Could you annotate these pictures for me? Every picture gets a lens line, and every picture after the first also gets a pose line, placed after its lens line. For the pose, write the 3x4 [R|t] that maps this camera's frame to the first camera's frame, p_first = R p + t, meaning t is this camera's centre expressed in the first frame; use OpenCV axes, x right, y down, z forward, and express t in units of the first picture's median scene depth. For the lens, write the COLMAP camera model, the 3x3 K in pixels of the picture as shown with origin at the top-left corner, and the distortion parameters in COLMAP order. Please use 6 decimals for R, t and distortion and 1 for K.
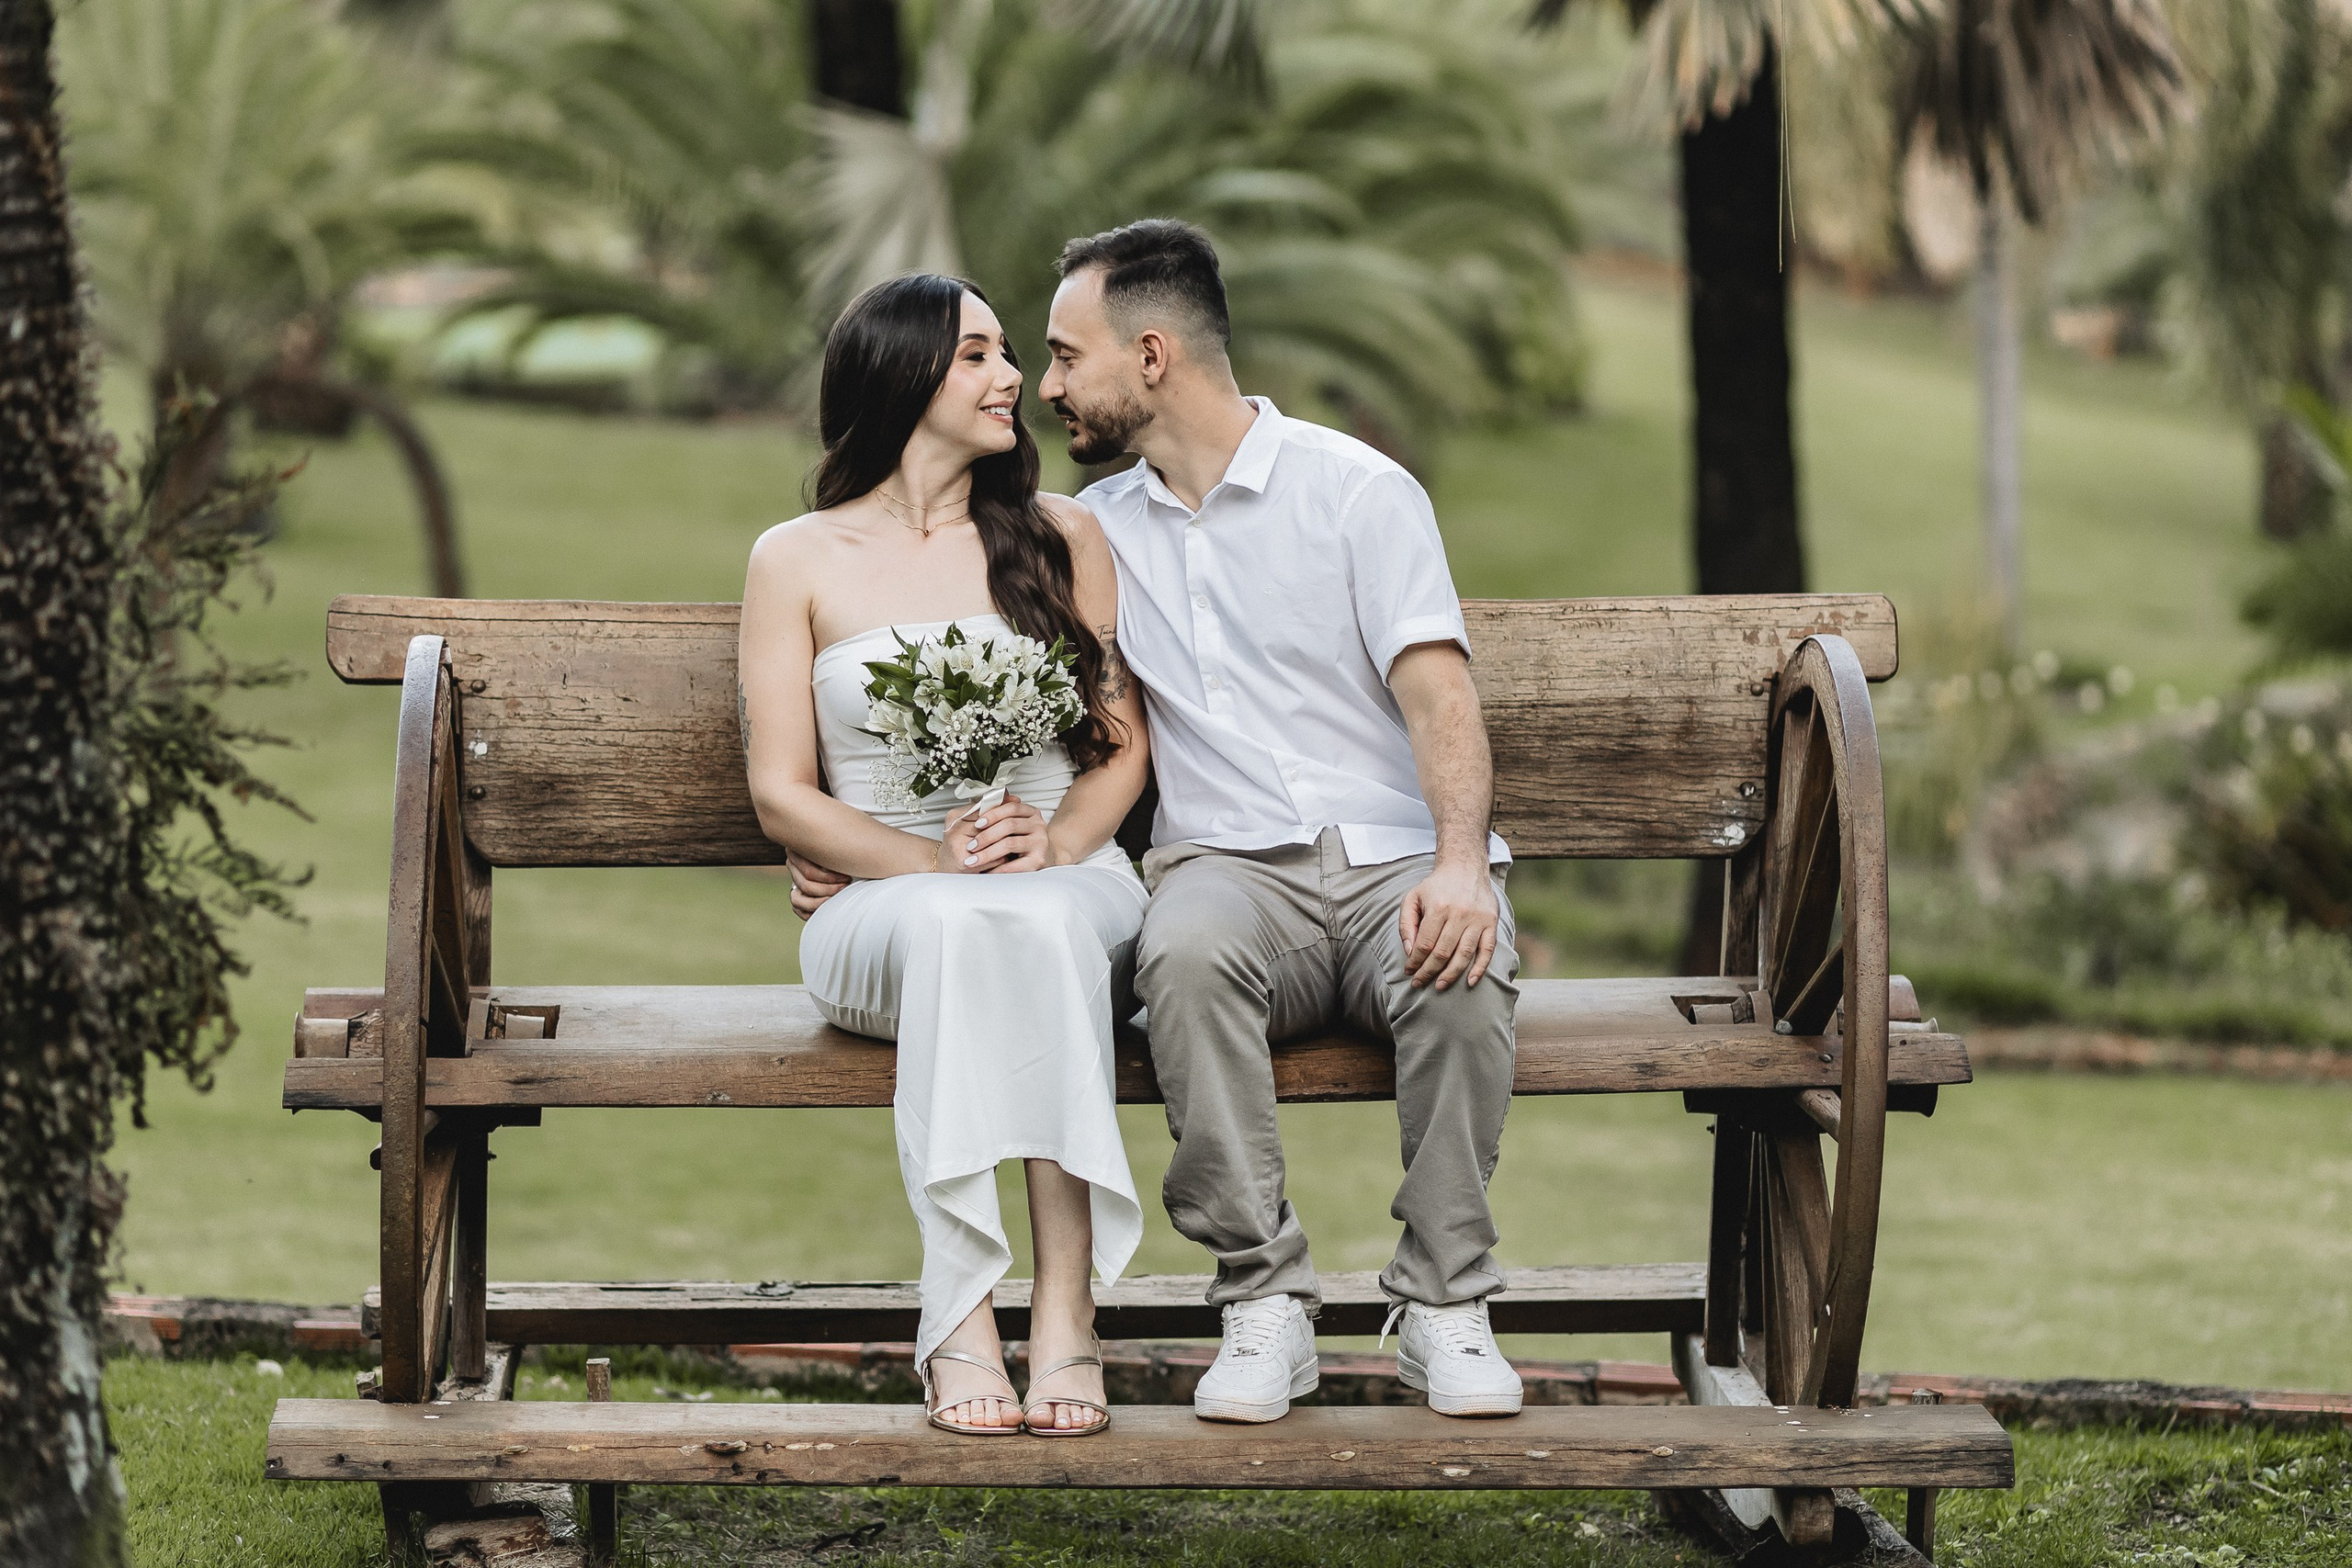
lens RADIAL K [[6807.2, 0, 1169.0], [0, 6807.2, 803.6], [0, 0, 1]] dist [-0.731002, 0.000000]
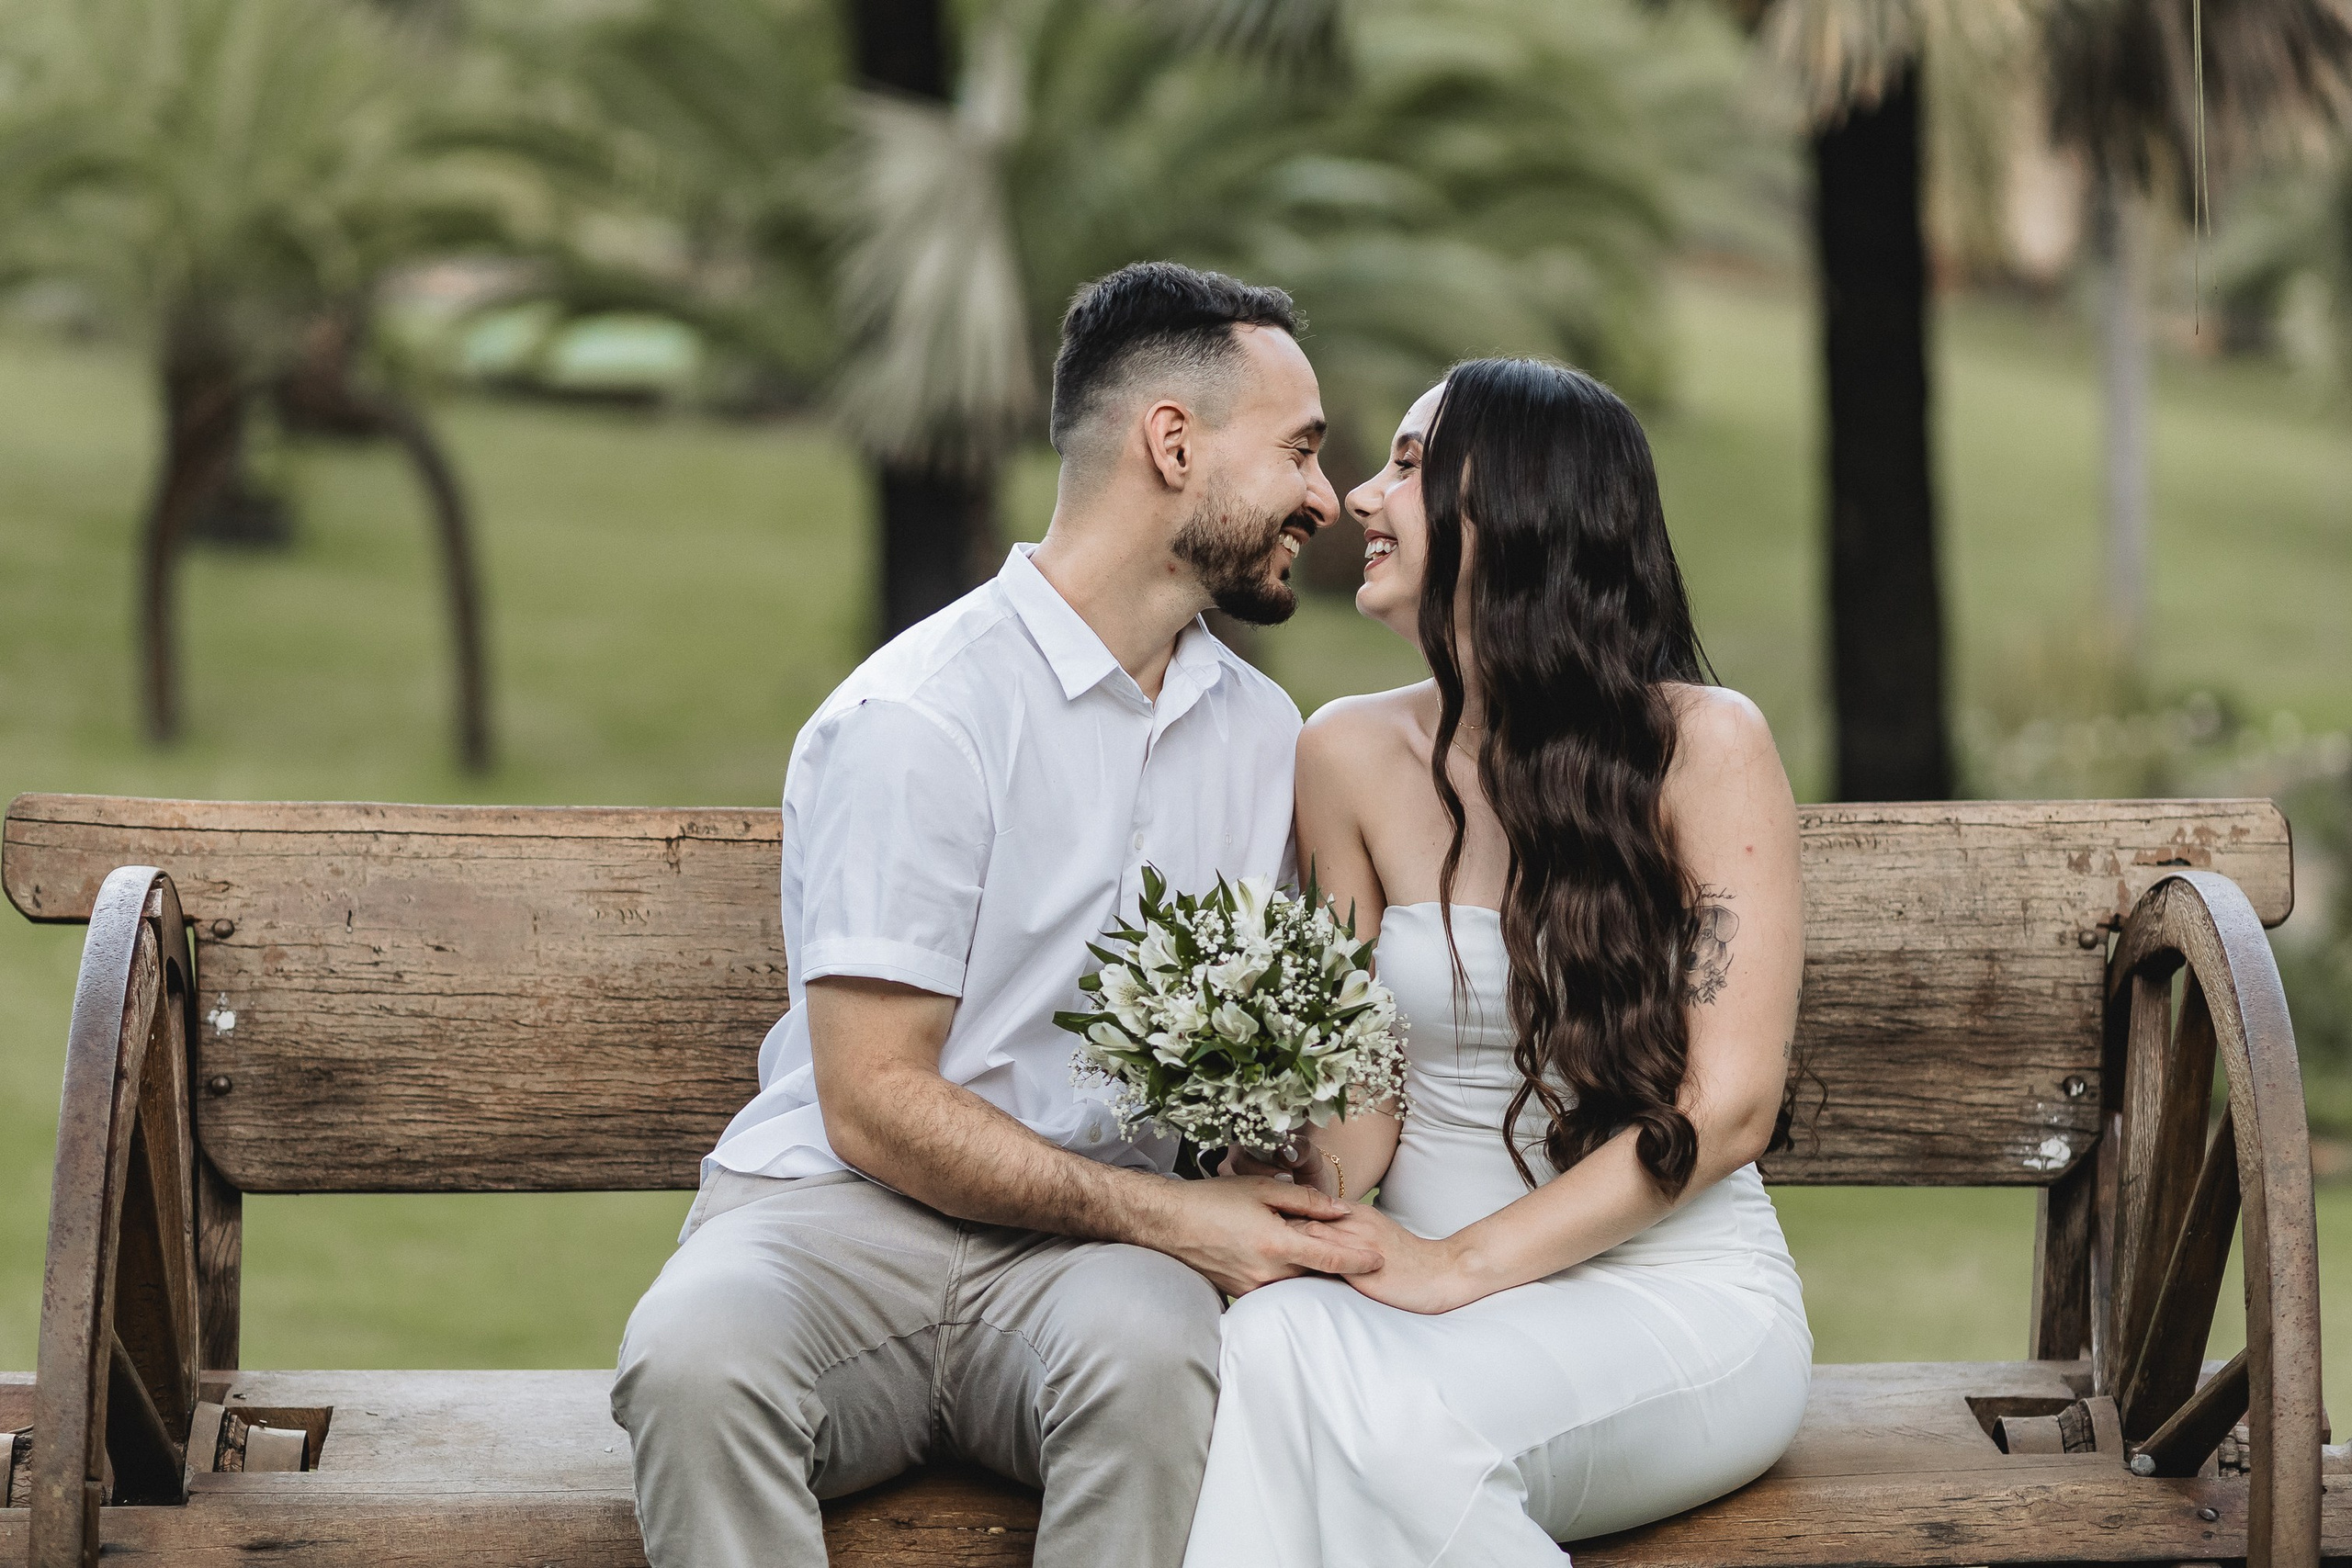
lens RADIAL K [[6807.2, 0, 1200.1], [0, 6807.2, 764.2], [0, 0, 1]] dist [-0.731002, 0.000000]
pose [[0.999978, 0.003760, -0.005555, 0.000609], [-0.003784, 0.999983, -0.004463, -0.031319], [0.005538, 0.004484, 0.999975, 0.318720]]
